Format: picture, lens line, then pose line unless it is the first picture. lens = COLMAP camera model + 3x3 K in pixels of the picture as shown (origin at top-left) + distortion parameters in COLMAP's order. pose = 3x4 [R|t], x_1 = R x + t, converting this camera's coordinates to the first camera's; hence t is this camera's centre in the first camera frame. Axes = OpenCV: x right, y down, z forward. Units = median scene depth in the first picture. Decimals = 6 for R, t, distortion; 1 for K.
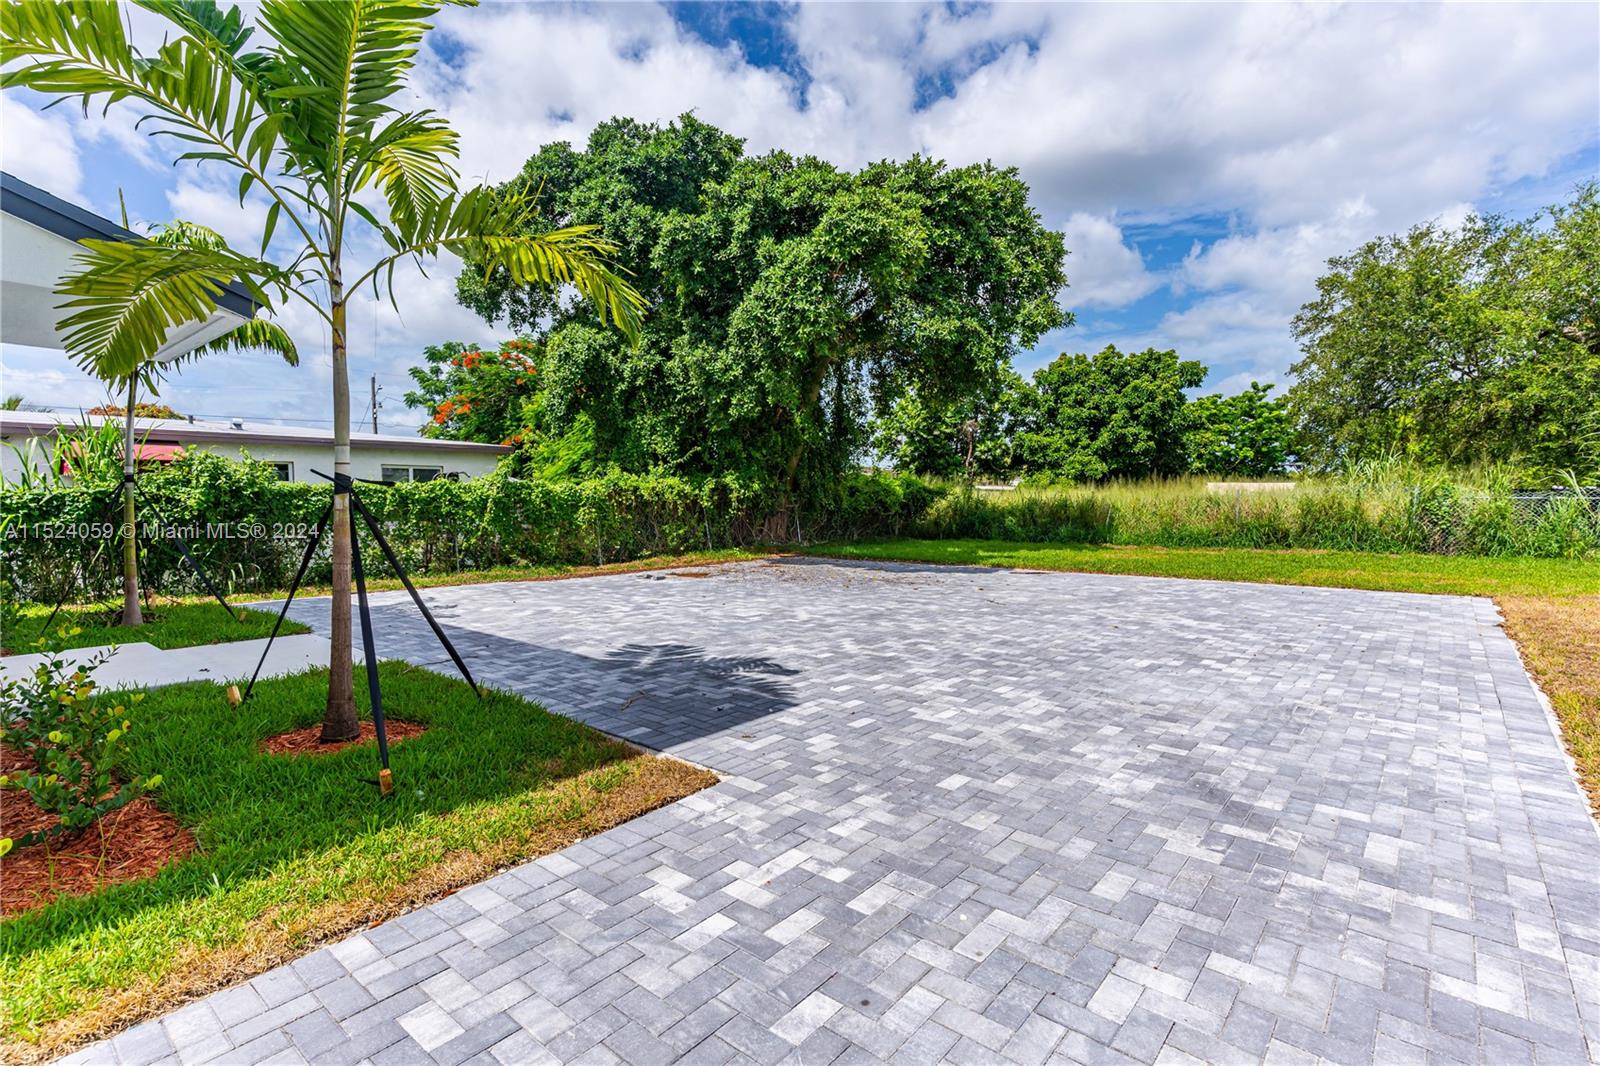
lens RADIAL K [[751.3, 0, 796.3], [0, 751.3, 527.1], [0, 0, 1]] dist [-0.000913, 0.000488]
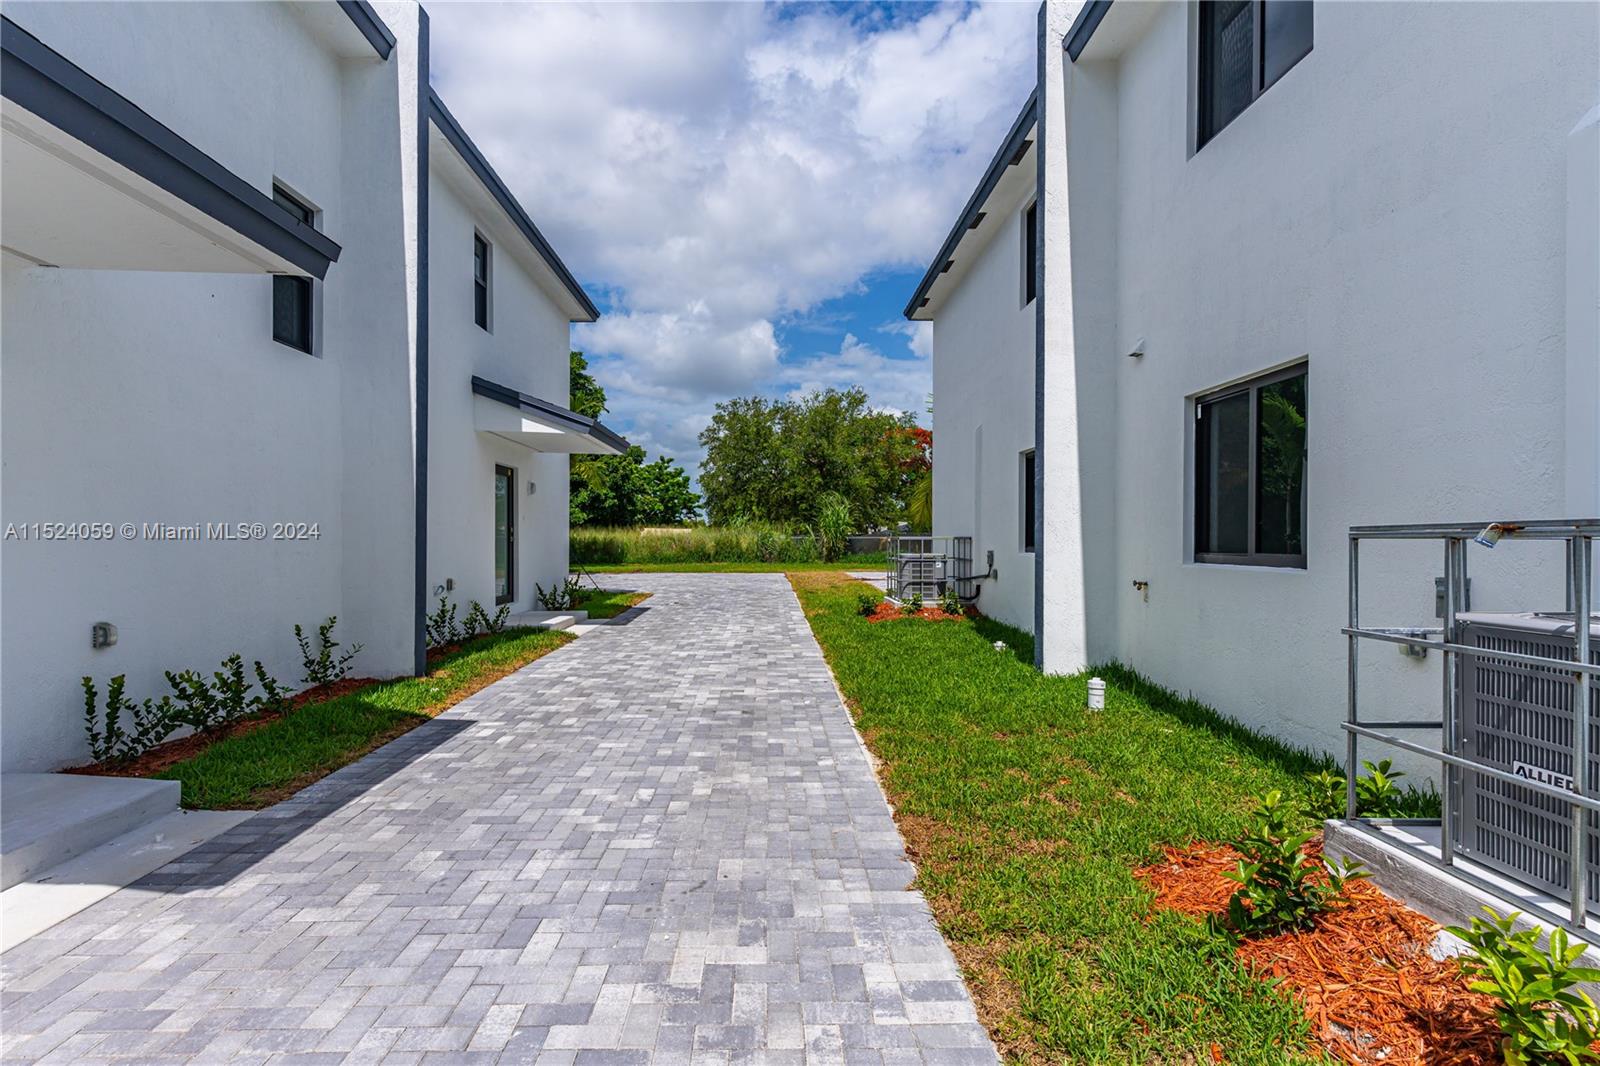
lens RADIAL K [[751.3, 0, 778.0], [0, 751.3, 542.5], [0, 0, 1]] dist [-0.000913, 0.000488]
pose [[0.741568, -0.002079, 0.670874, -0.404982], [0.025475, 0.999361, -0.025063, 0.022633], [-0.670393, 0.035676, 0.741148, -0.439370]]
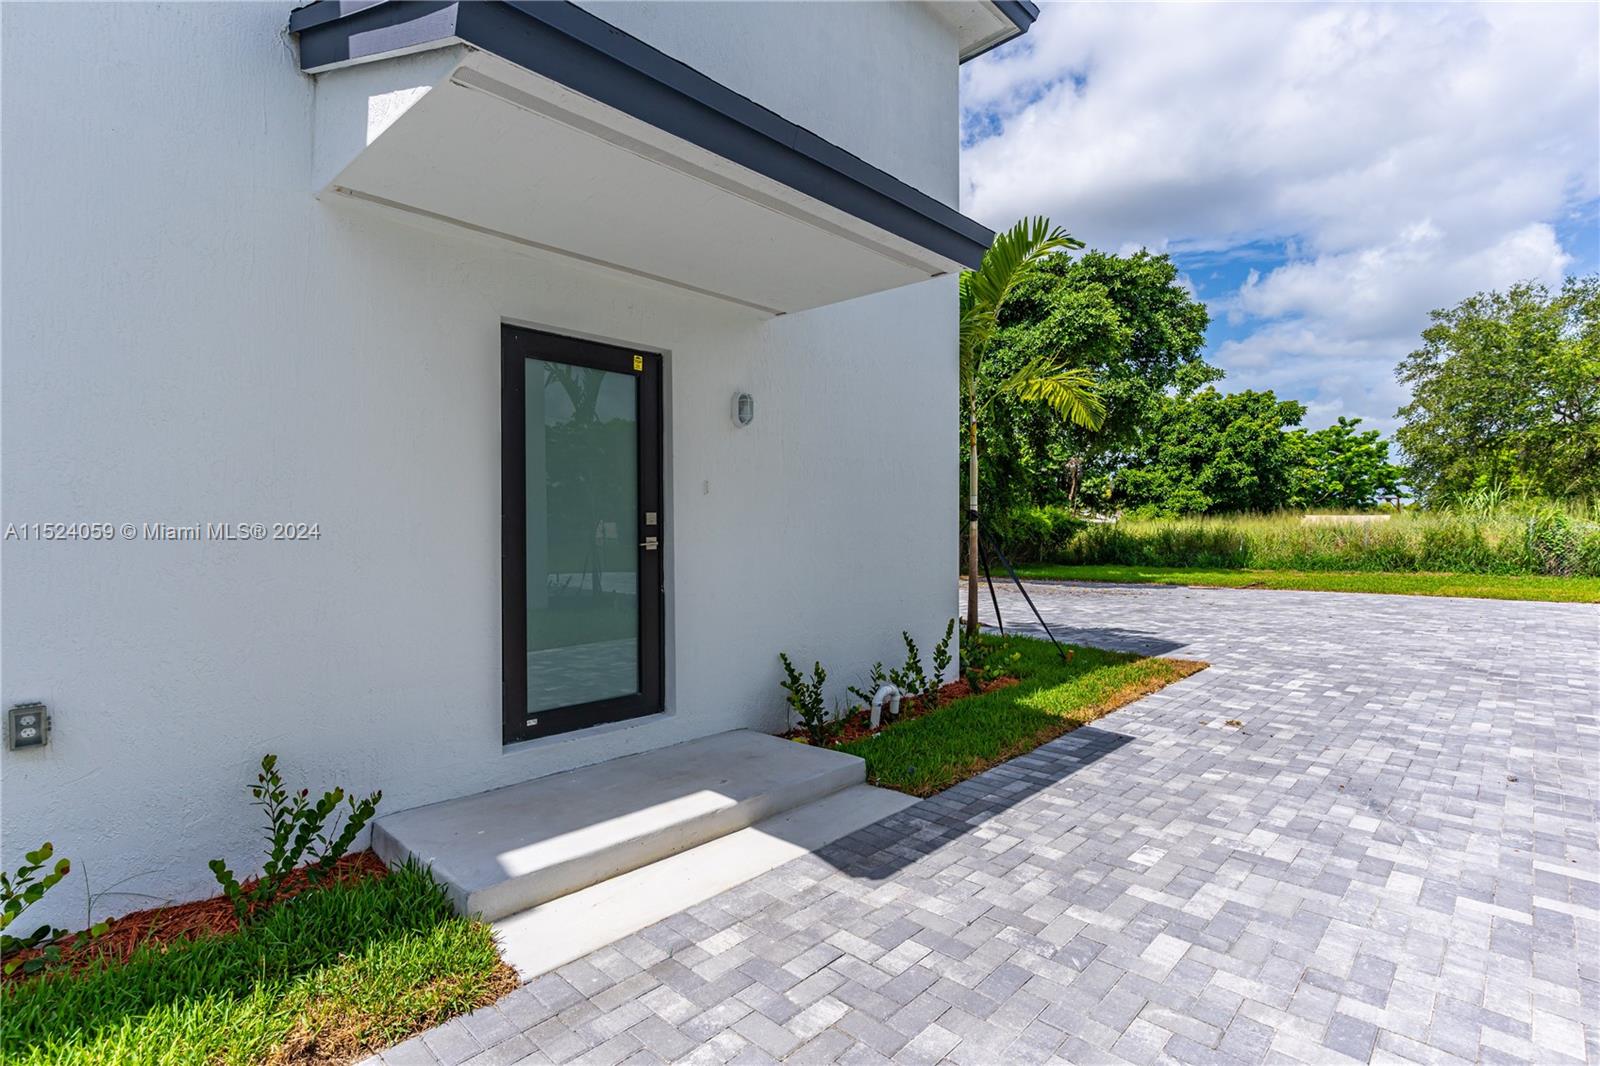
lens RADIAL K [[751.3, 0, 800.1], [0, 751.3, 529.2], [0, 0, 1]] dist [-0.000913, 0.000488]
pose [[0.998212, -0.002762, -0.059709, -0.162121], [0.000262, 0.999124, -0.041838, 0.008592], [0.059772, 0.041748, 0.997339, -0.154970]]
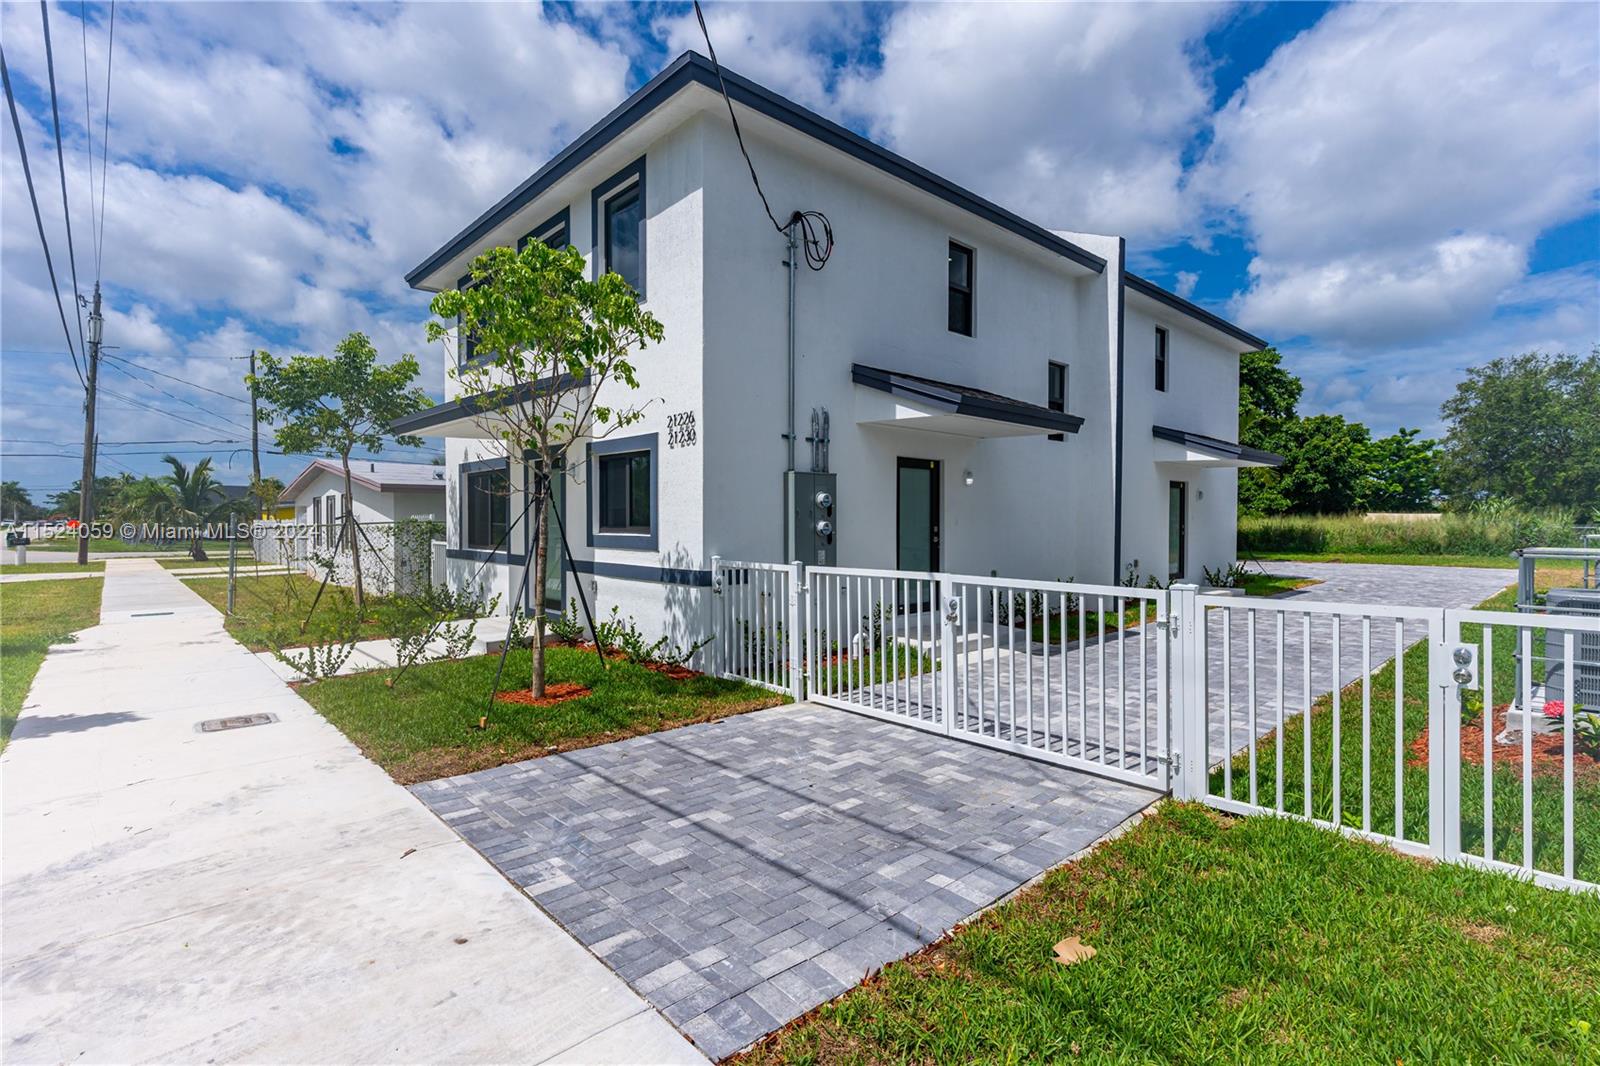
lens RADIAL K [[751.3, 0, 790.5], [0, 751.3, 535.2], [0, 0, 1]] dist [-0.000913, 0.000488]
pose [[0.992330, 0.002925, -0.123579, -0.480644], [-0.005741, 0.999732, -0.022435, 0.023337], [0.123480, 0.022973, 0.992081, -0.702104]]
